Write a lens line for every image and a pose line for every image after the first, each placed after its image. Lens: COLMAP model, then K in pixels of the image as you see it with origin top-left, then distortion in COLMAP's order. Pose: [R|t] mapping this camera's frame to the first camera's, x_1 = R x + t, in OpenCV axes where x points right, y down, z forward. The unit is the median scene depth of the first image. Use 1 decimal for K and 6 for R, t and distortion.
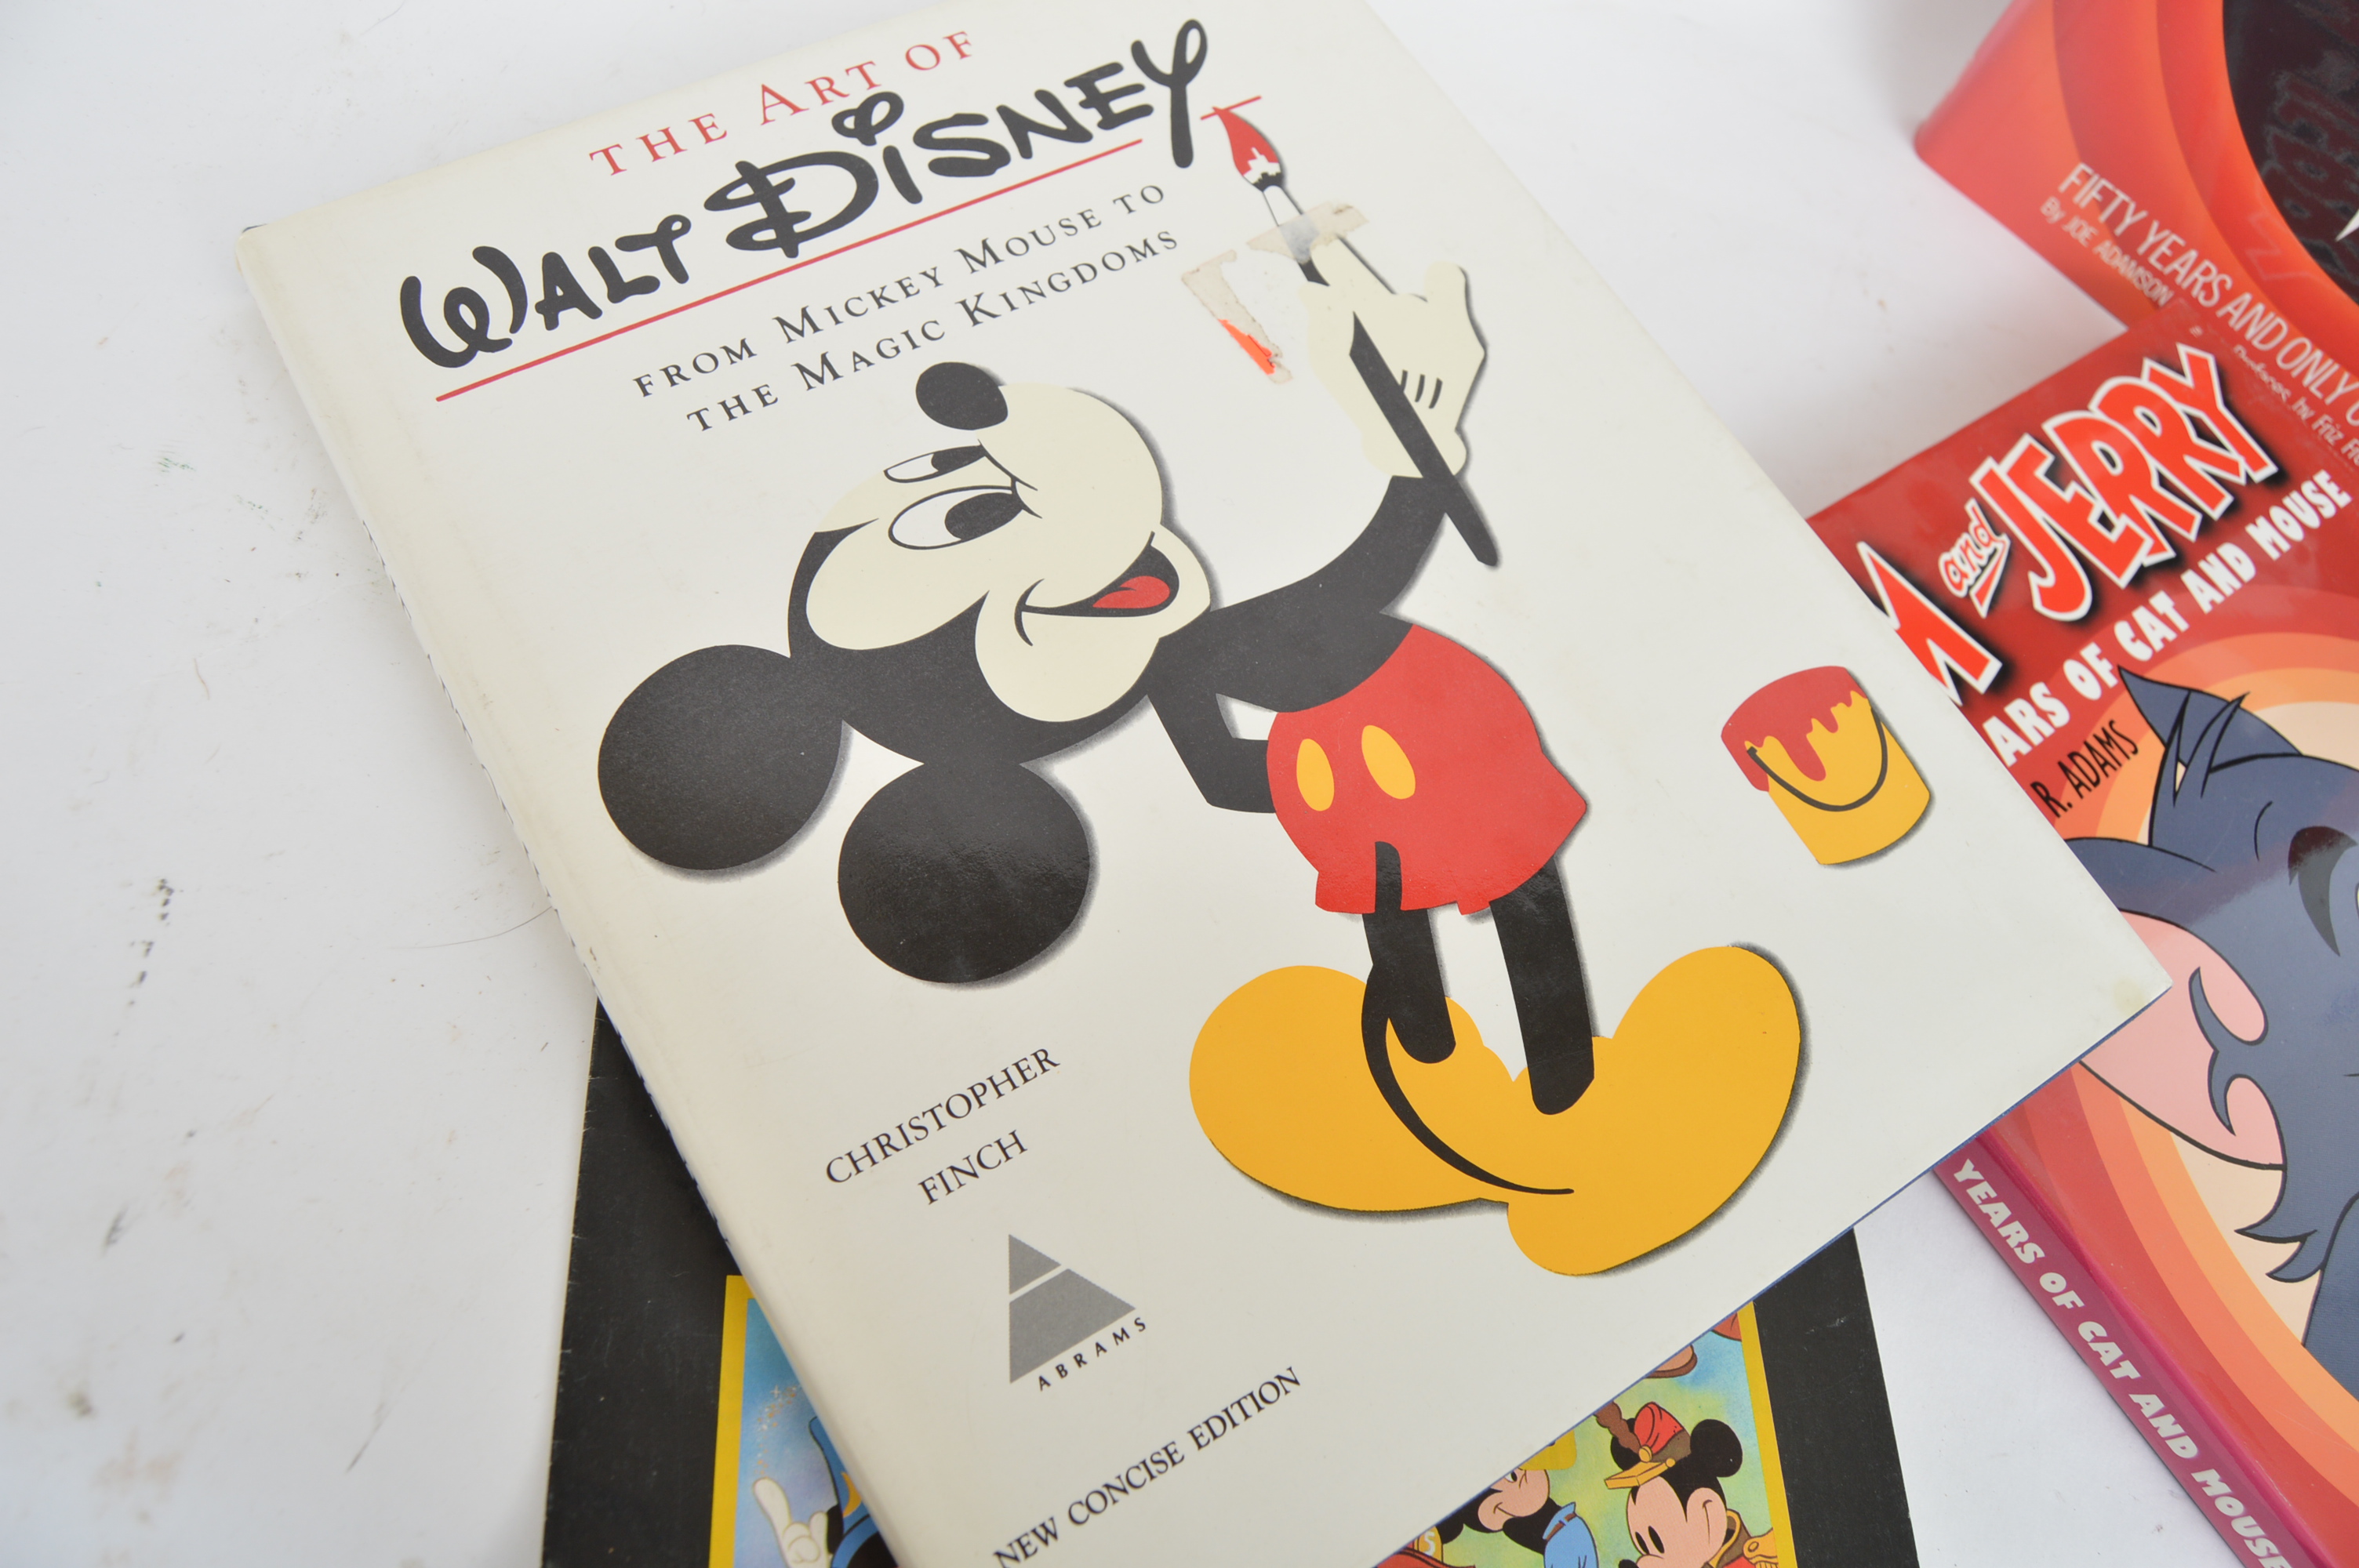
lens RADIAL K [[1856.7, 0, 1168.9], [0, 1856.7, 803.7], [0, 0, 1]] dist [-0.099845, 0.041074]
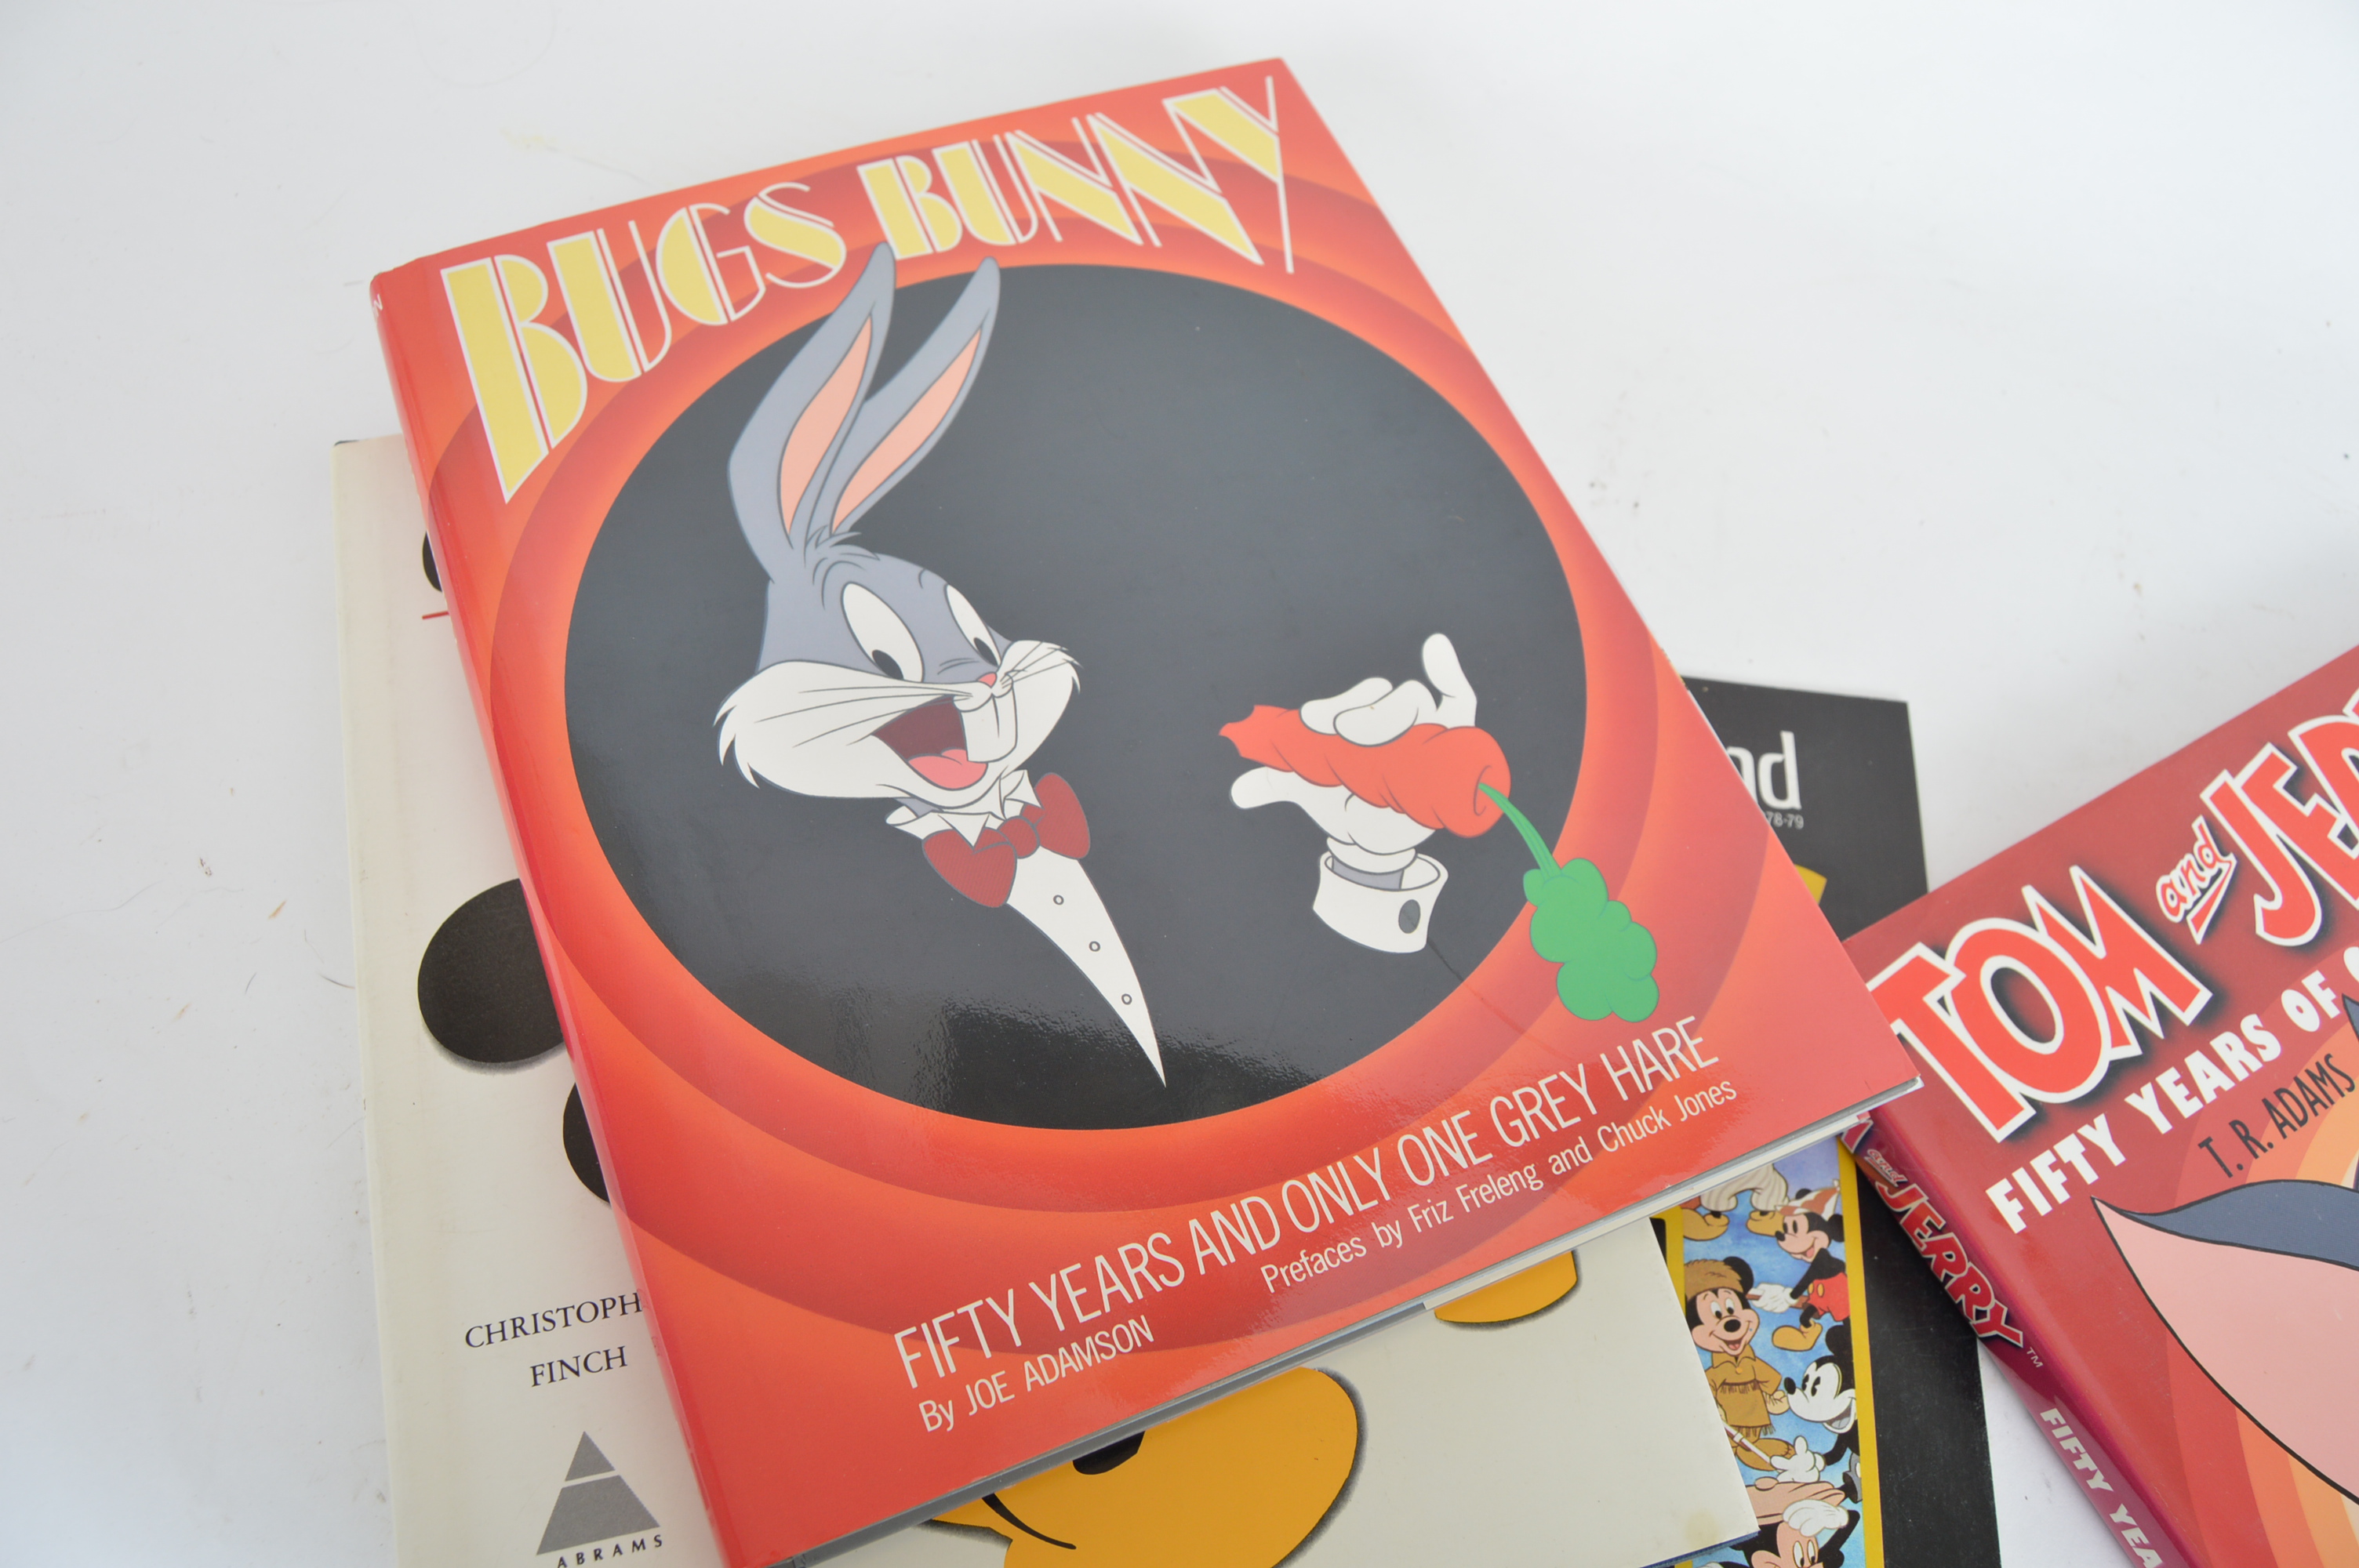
lens RADIAL K [[1856.7, 0, 1168.9], [0, 1856.7, 803.7], [0, 0, 1]] dist [-0.099845, 0.041074]
pose [[0.980551, 0.036943, -0.192754, 0.073495], [-0.038490, 0.999250, -0.004287, -0.149505], [0.192451, 0.011623, 0.981238, -0.094117]]
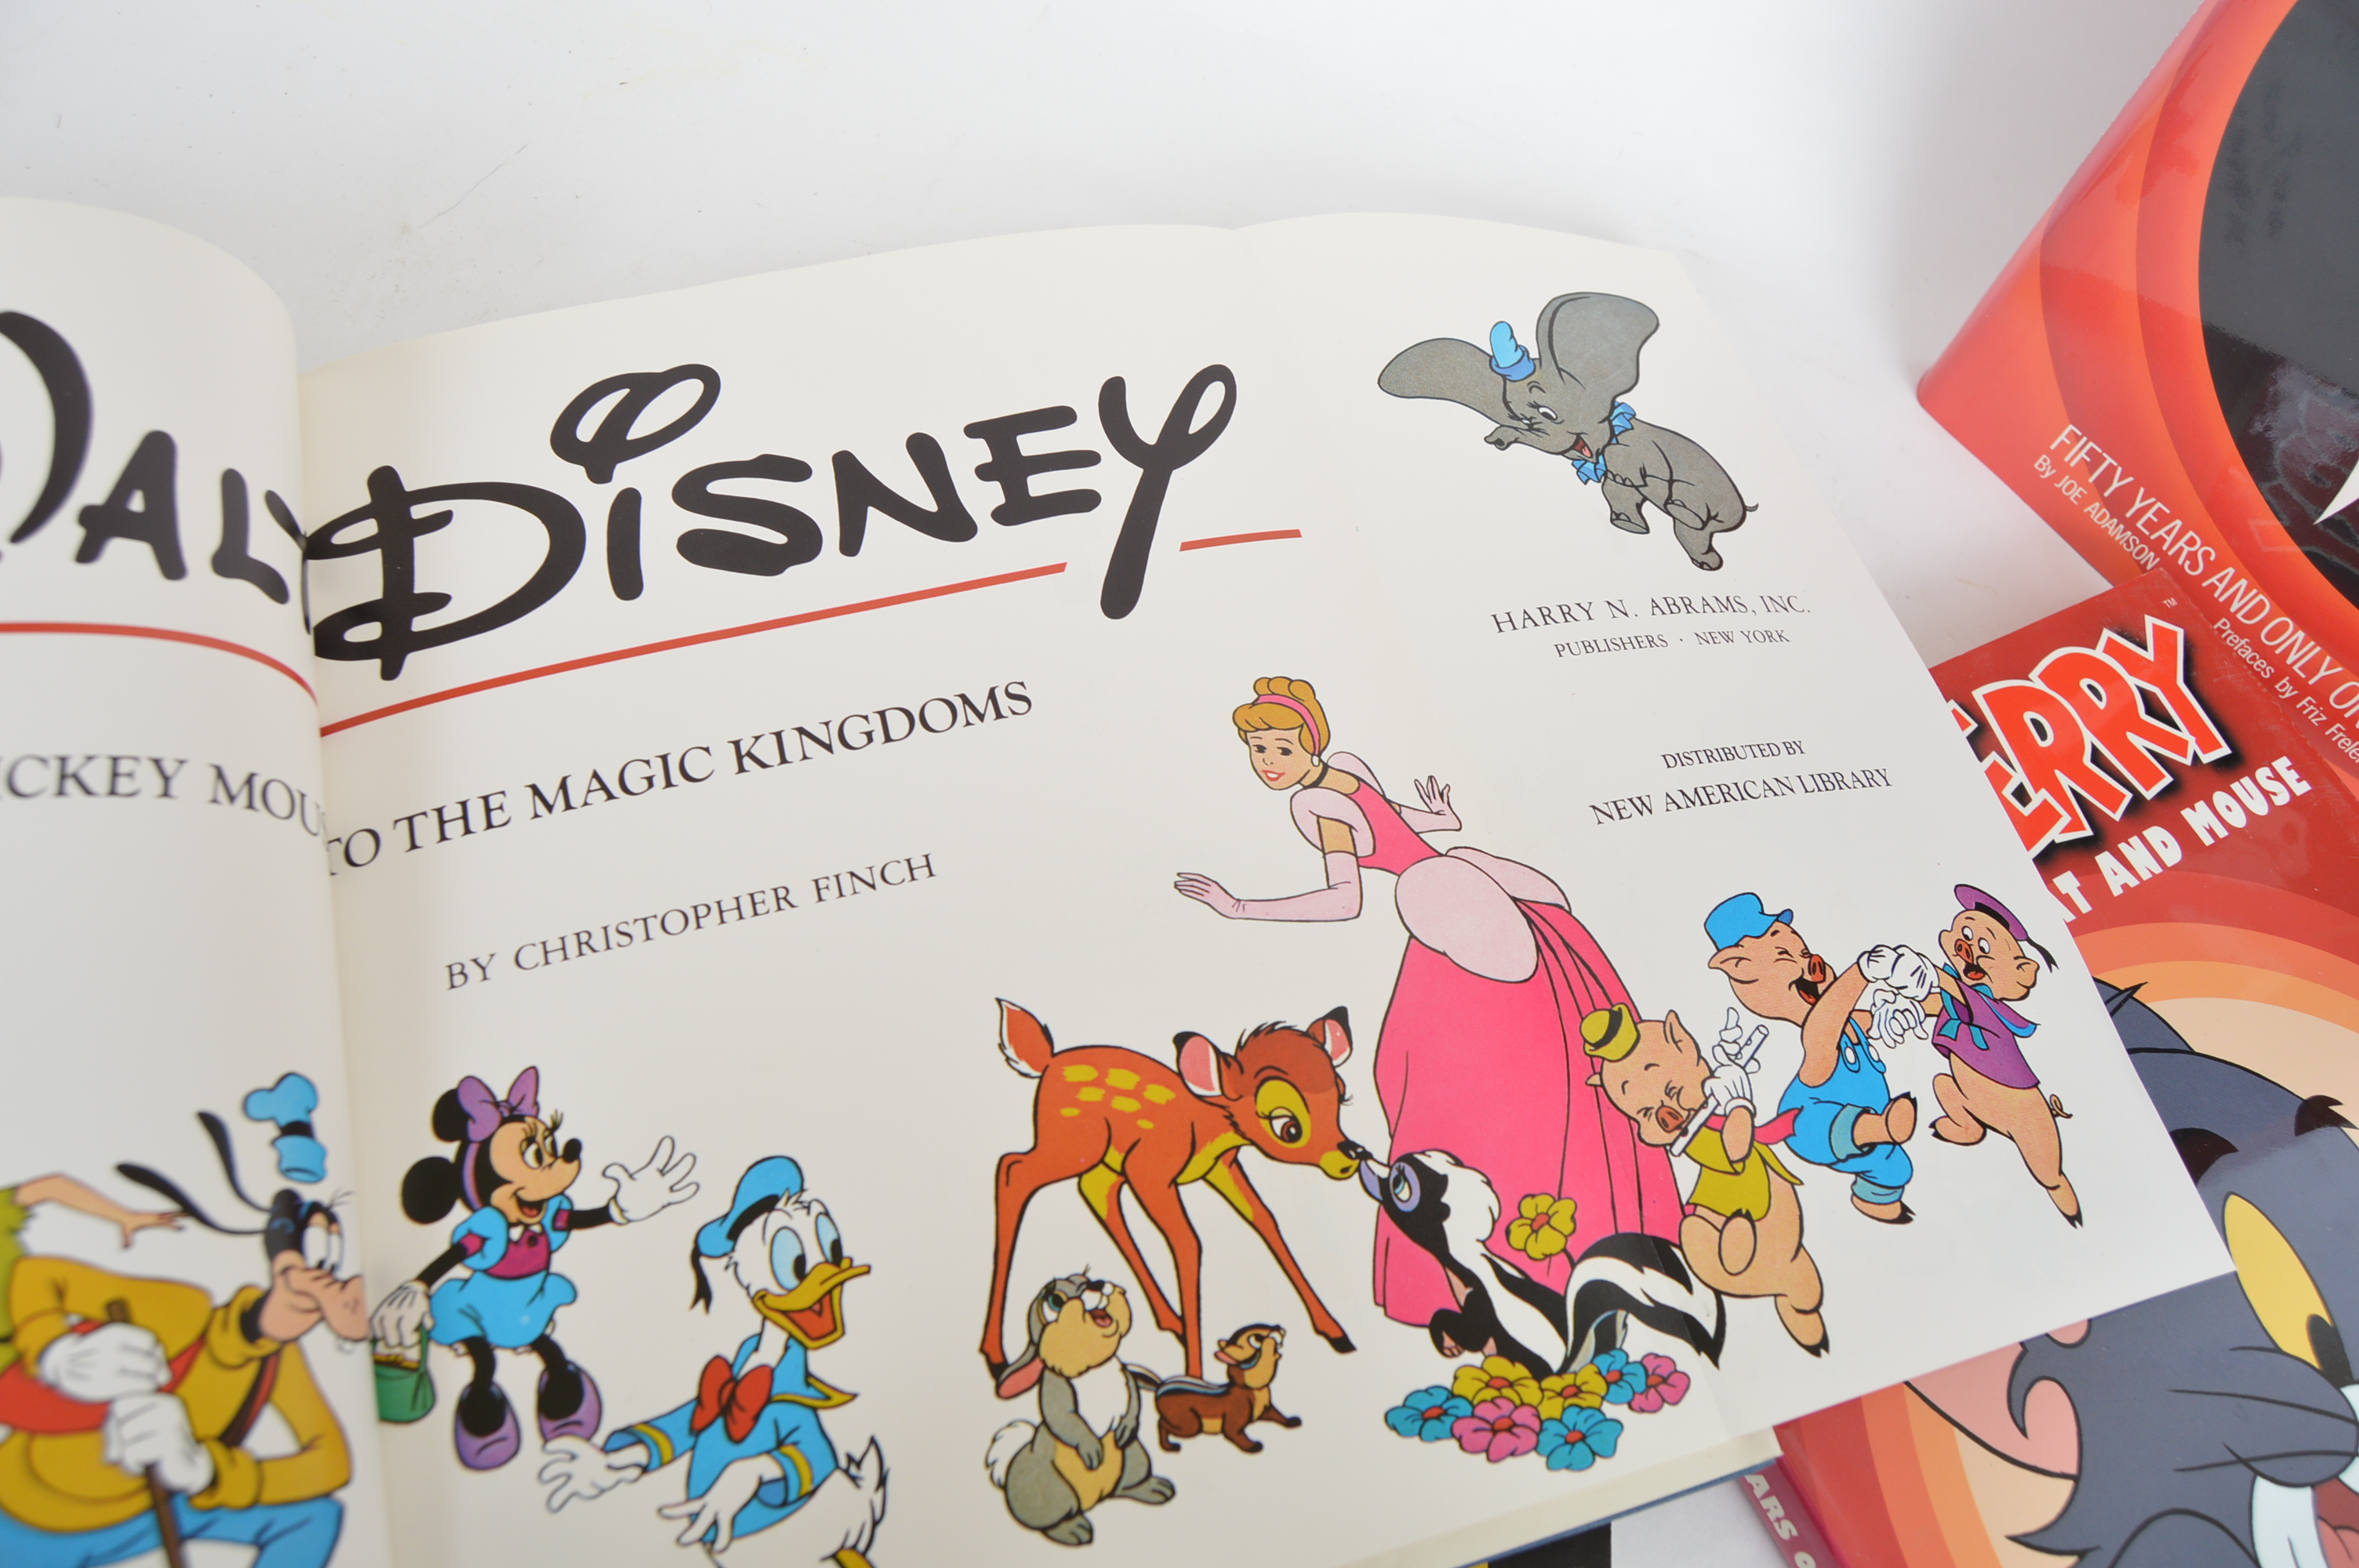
lens RADIAL K [[1856.7, 0, 1168.9], [0, 1856.7, 803.7], [0, 0, 1]] dist [-0.099845, 0.041074]
pose [[0.987281, 0.095010, -0.127475, 0.187754], [-0.100910, 0.994065, -0.040638, -0.064813], [0.122857, 0.052985, 0.991009, -0.052860]]
